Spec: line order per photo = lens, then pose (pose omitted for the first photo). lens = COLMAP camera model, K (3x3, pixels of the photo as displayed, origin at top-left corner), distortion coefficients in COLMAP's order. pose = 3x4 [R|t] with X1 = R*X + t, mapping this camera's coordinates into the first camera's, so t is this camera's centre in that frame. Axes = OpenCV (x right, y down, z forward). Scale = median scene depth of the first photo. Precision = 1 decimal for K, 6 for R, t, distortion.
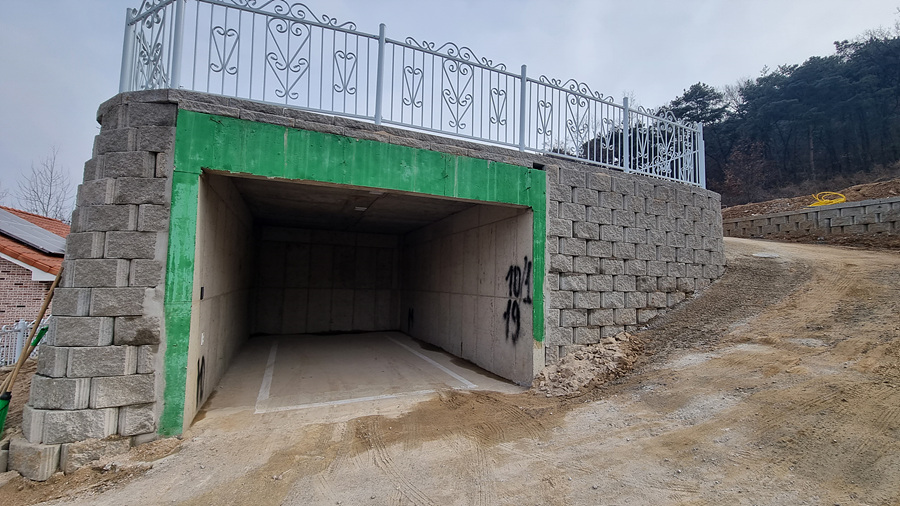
lens RADIAL K [[368.2, 0, 451.6], [0, 368.2, 254.1], [0, 0, 1]] dist [0.000865, -0.000977]
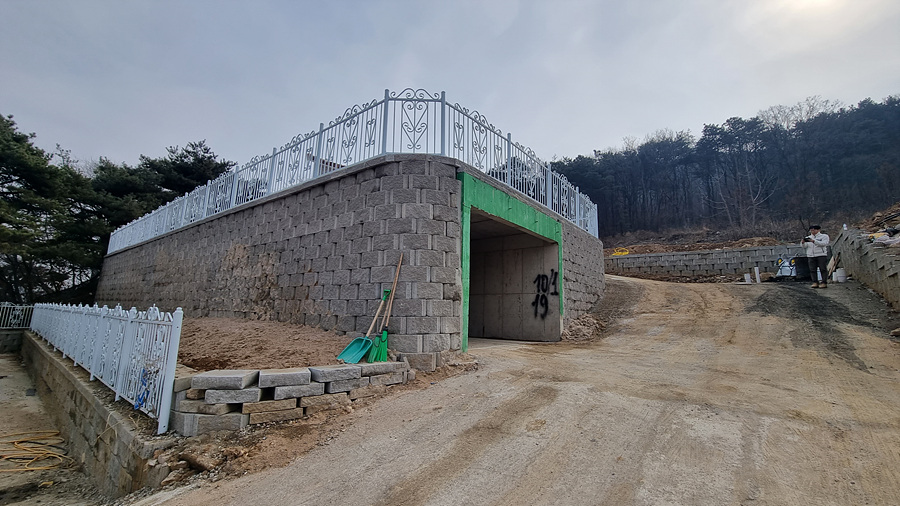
lens RADIAL K [[368.2, 0, 451.6], [0, 368.2, 254.1], [0, 0, 1]] dist [0.000865, -0.000977]
pose [[0.884878, 0.081014, 0.458723, -1.648646], [-0.044635, 0.994975, -0.089620, 0.179374], [-0.463679, 0.058828, 0.884048, -0.567110]]
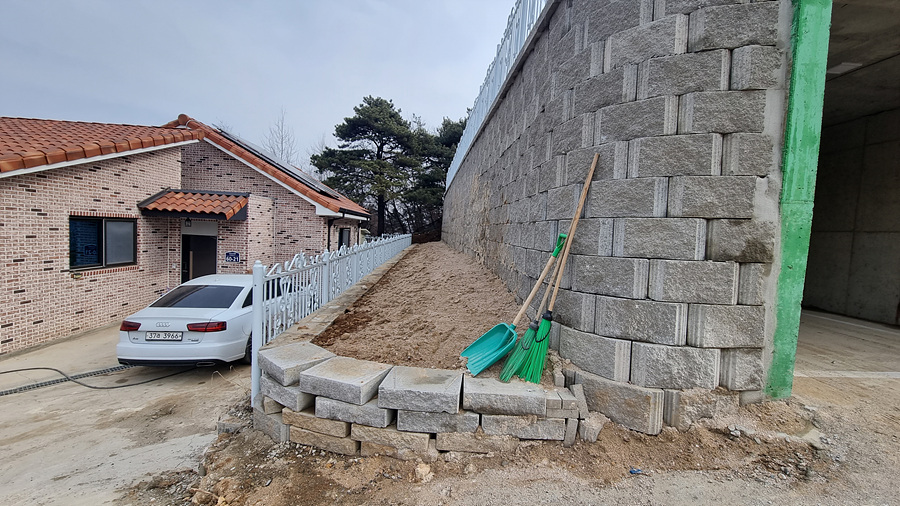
lens RADIAL K [[368.2, 0, 451.6], [0, 368.2, 254.1], [0, 0, 1]] dist [0.000865, -0.000977]
pose [[0.939640, 0.049131, -0.338618, -1.092743], [-0.006731, 0.992100, 0.125268, 0.147323], [0.342097, -0.115427, 0.932548, 0.190302]]
